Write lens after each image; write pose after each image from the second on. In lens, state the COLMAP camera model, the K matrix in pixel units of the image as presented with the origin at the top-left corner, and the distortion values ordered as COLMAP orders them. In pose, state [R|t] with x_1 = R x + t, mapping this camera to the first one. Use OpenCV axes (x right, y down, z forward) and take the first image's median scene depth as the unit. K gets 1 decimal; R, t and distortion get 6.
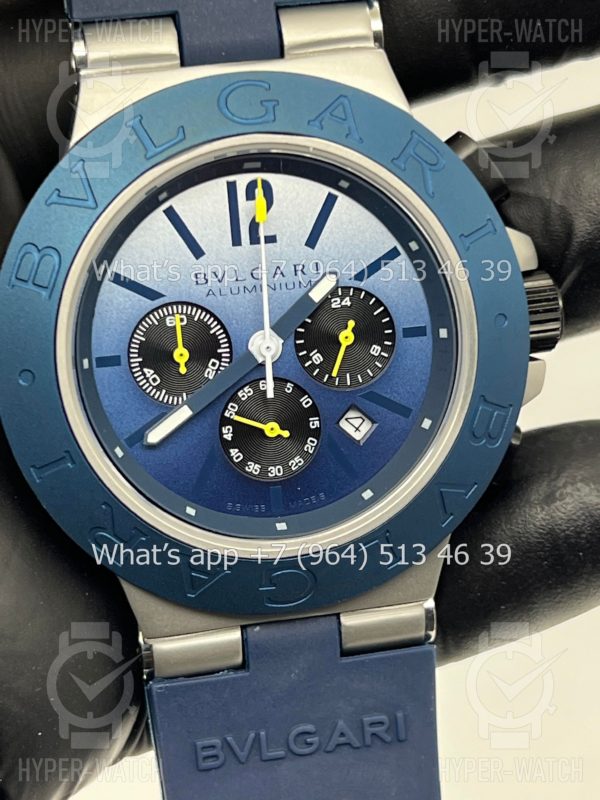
lens RADIAL K [[1865.6, 0, 300.2], [0, 1865.6, 413.3], [0, 0, 1]] dist [0.152665, 0.000000]
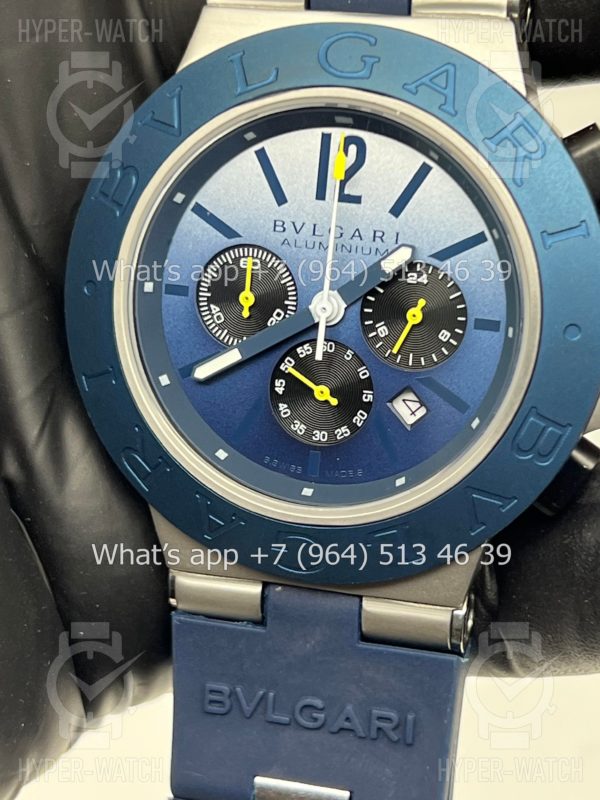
lens RADIAL K [[1865.6, 0, 297.5], [0, 1865.6, 400.2], [0, 0, 1]] dist [0.152665, 0.000000]
pose [[0.894162, 0.220308, -0.389793, 0.353577], [-0.211331, 0.975159, 0.066372, -0.049451], [0.394732, 0.023028, 0.918508, 0.103411]]
